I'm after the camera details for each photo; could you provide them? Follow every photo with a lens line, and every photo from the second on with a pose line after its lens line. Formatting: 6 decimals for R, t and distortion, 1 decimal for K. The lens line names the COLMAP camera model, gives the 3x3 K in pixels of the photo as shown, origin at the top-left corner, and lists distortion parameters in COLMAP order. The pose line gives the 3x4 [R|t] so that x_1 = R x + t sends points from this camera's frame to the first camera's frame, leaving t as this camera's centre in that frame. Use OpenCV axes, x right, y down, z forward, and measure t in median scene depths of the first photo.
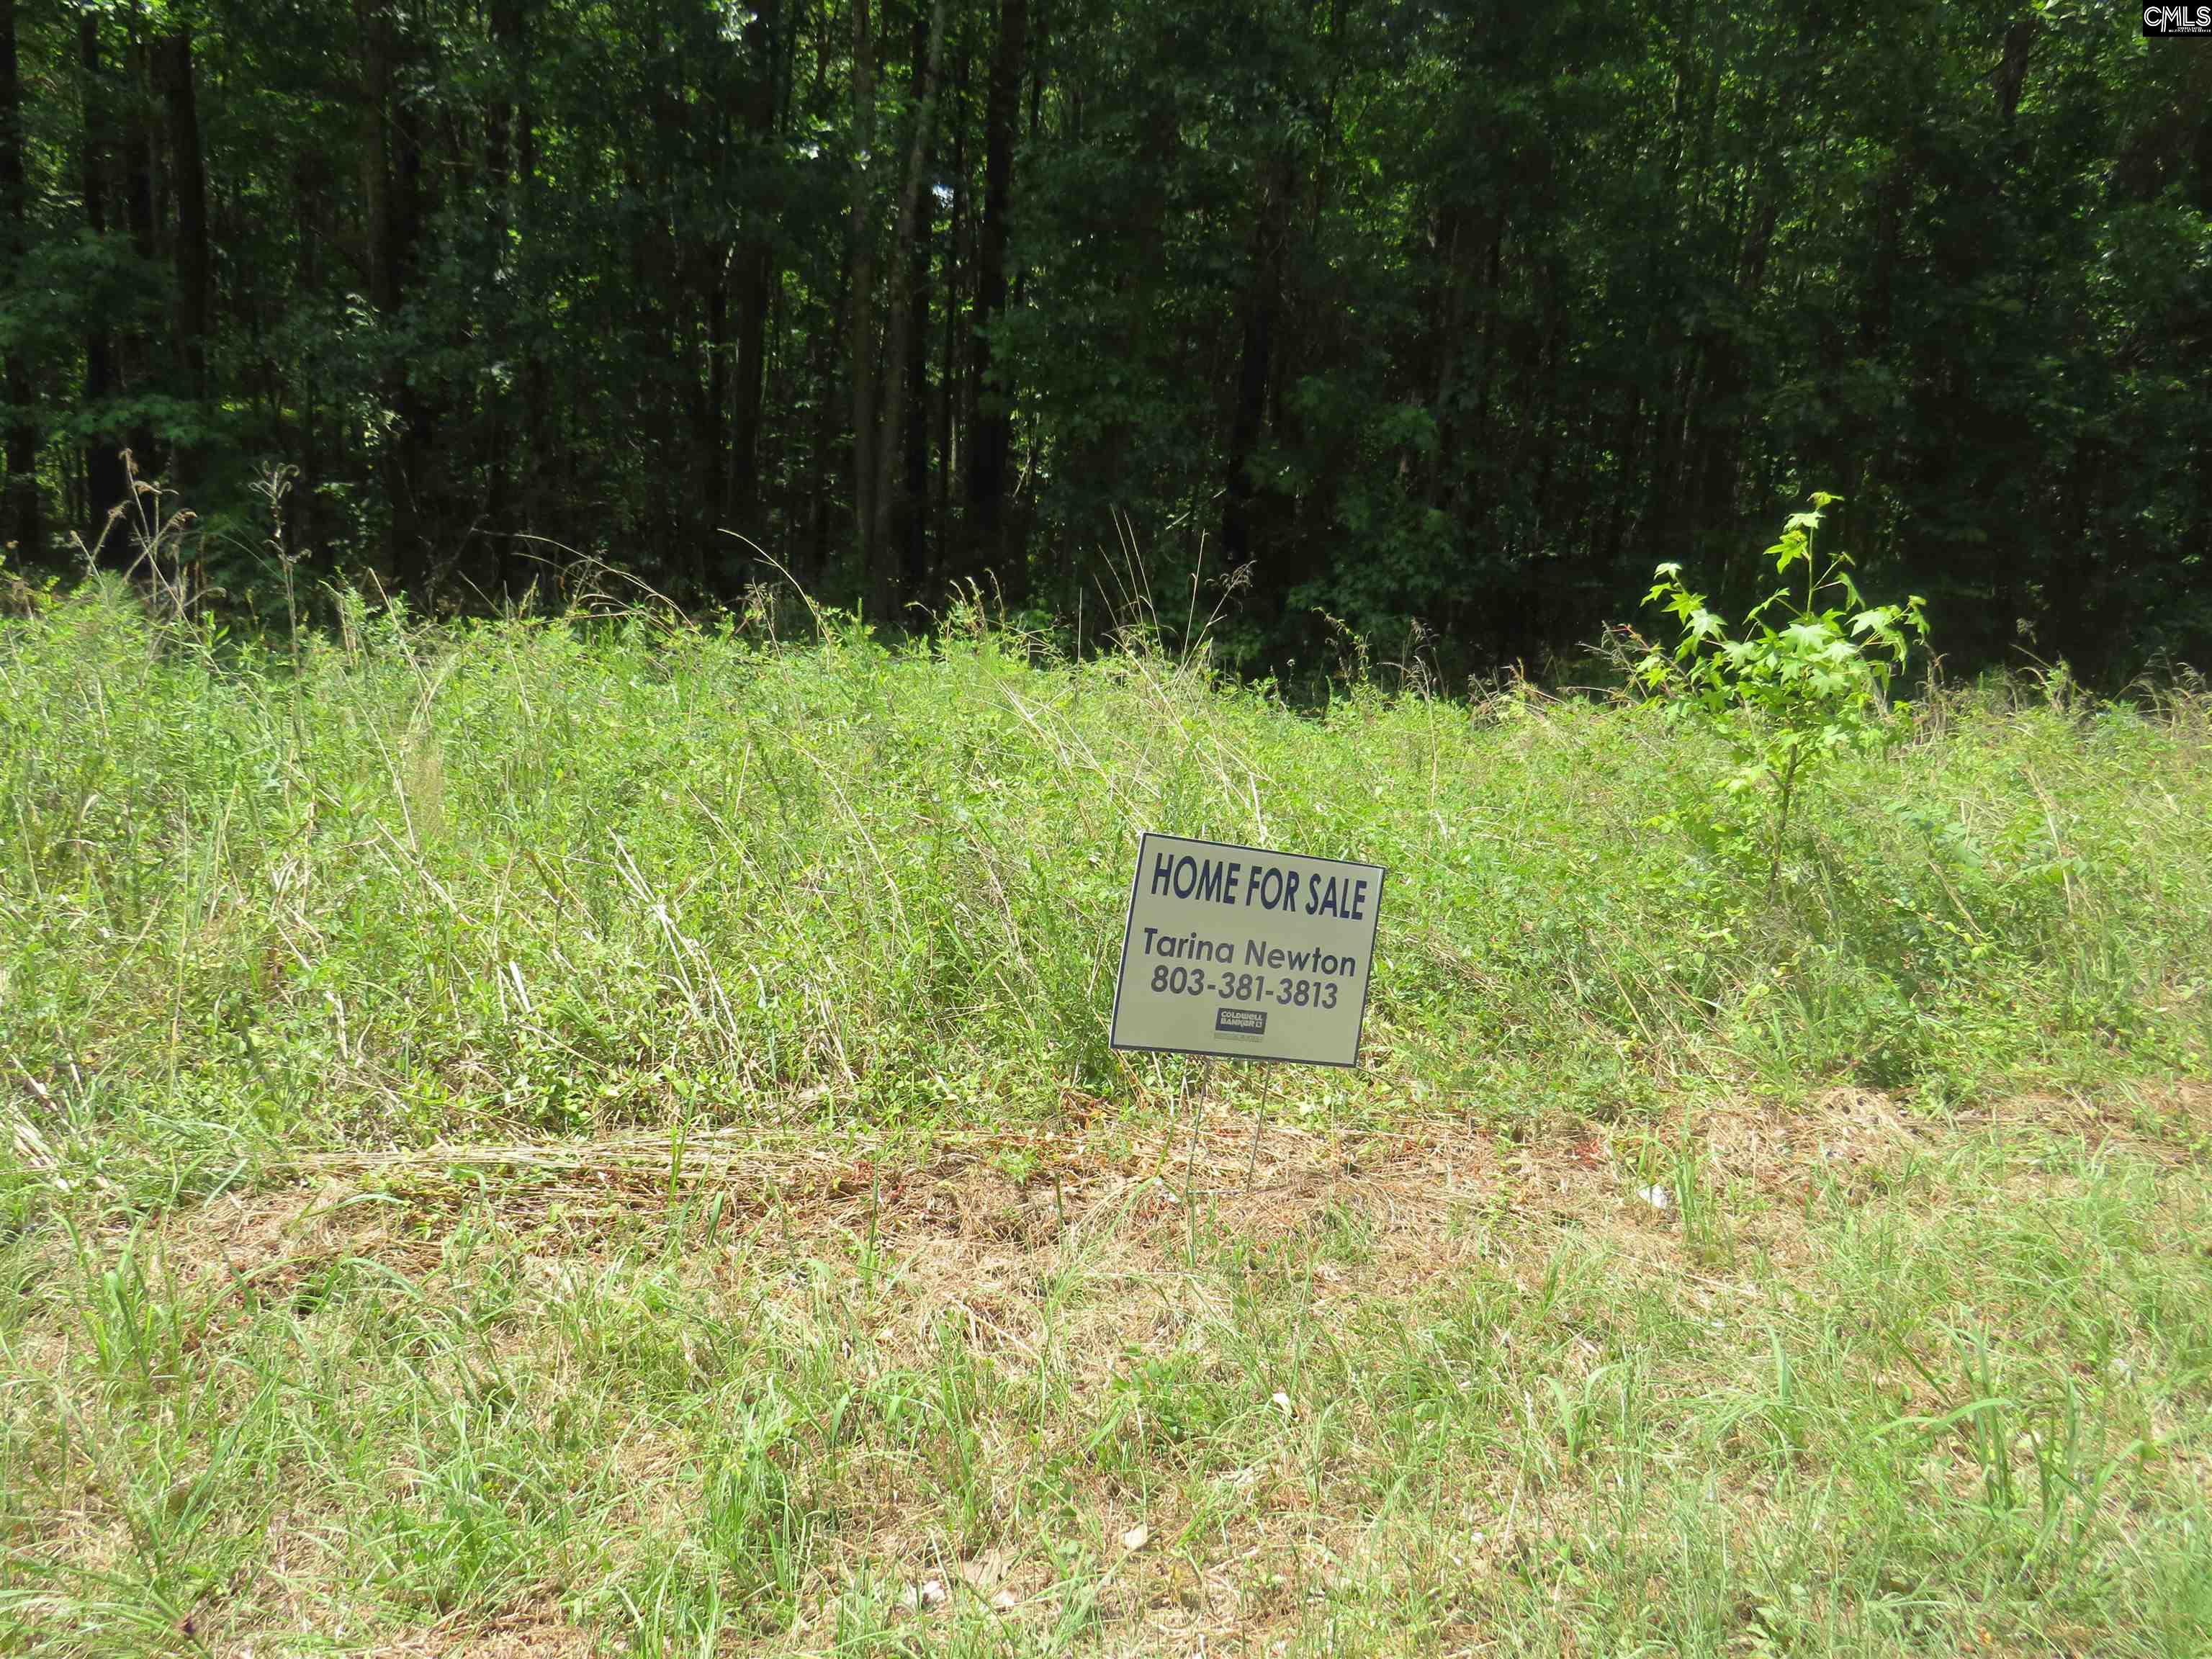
lens RADIAL K [[1522.2, 0, 1107.7], [0, 1522.2, 817.1], [0, 0, 1]] dist [-0.035111, 0.015424]
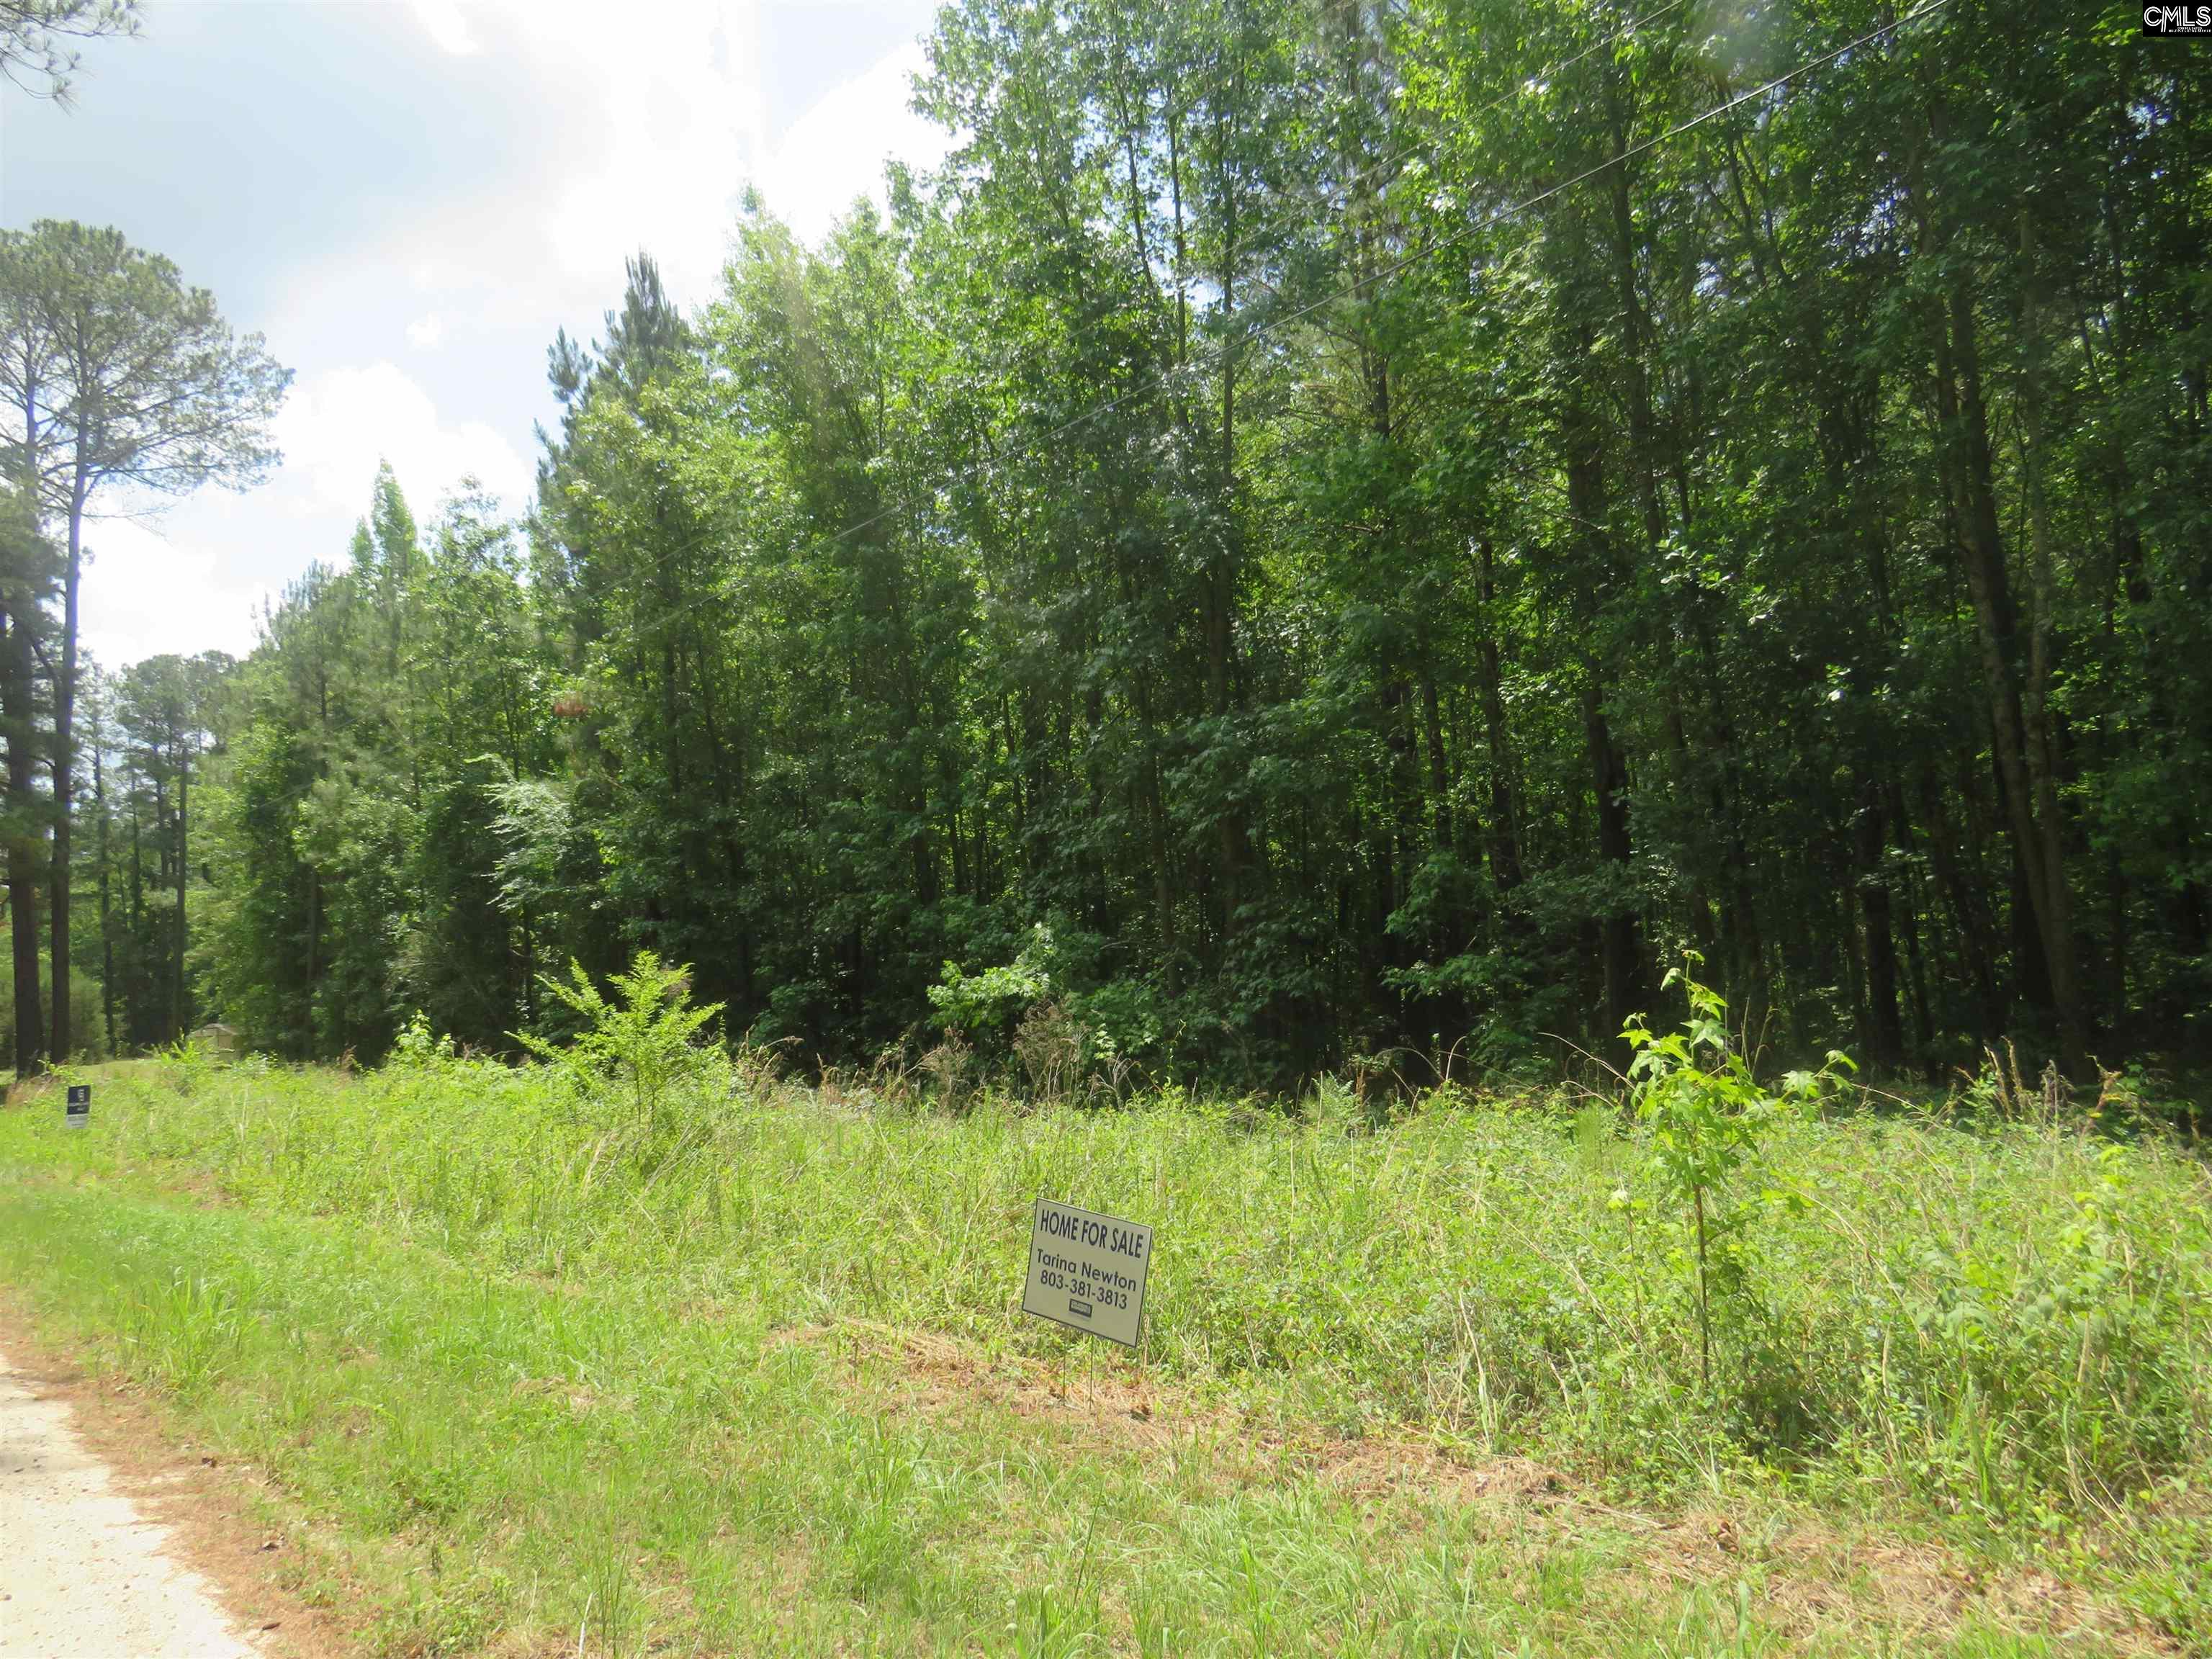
lens RADIAL K [[1522.2, 0, 1101.6], [0, 1522.2, 831.6], [0, 0, 1]] dist [-0.035111, 0.015424]
pose [[0.445379, -0.197365, -0.873318, 1.780414], [-0.095390, 0.959390, -0.265464, 0.066007], [0.890246, 0.201538, 0.408466, 0.165314]]
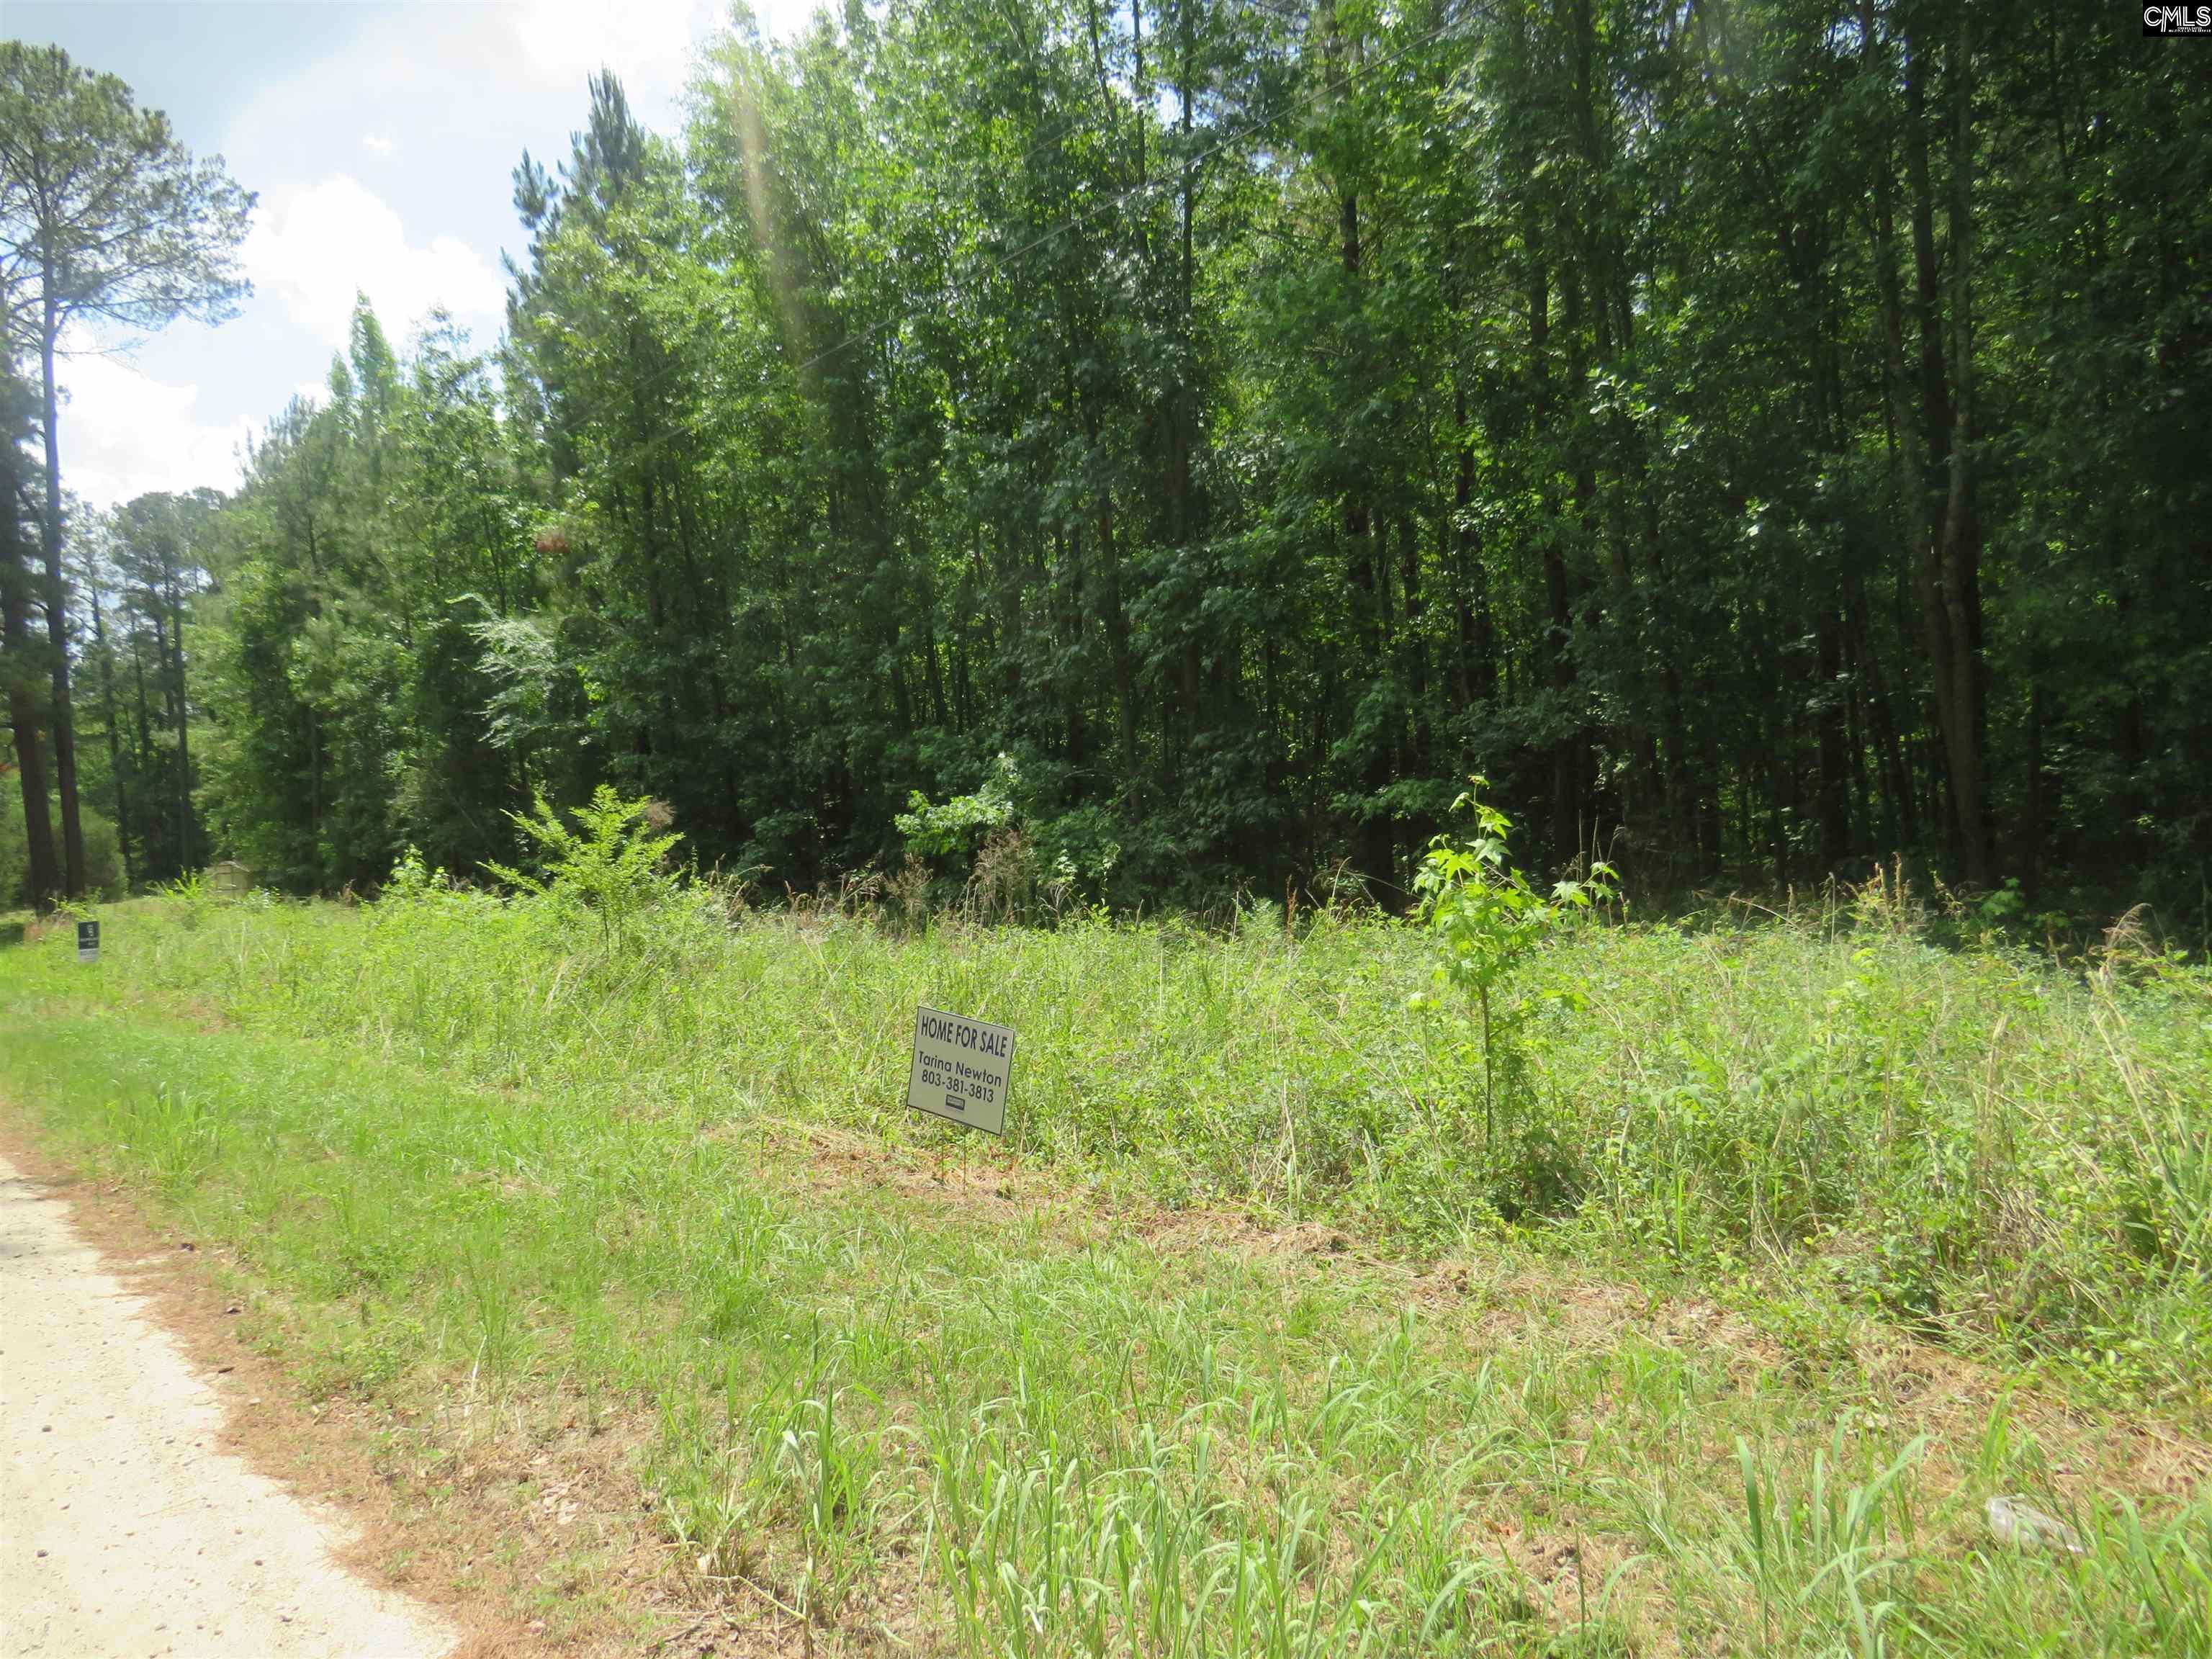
lens RADIAL K [[1522.2, 0, 1118.6], [0, 1522.2, 827.2], [0, 0, 1]] dist [-0.035111, 0.015424]
pose [[0.444093, -0.104723, -0.889839, 2.005310], [-0.084368, 0.983846, -0.157892, 0.074178], [0.892000, 0.145193, 0.428084, 0.272755]]
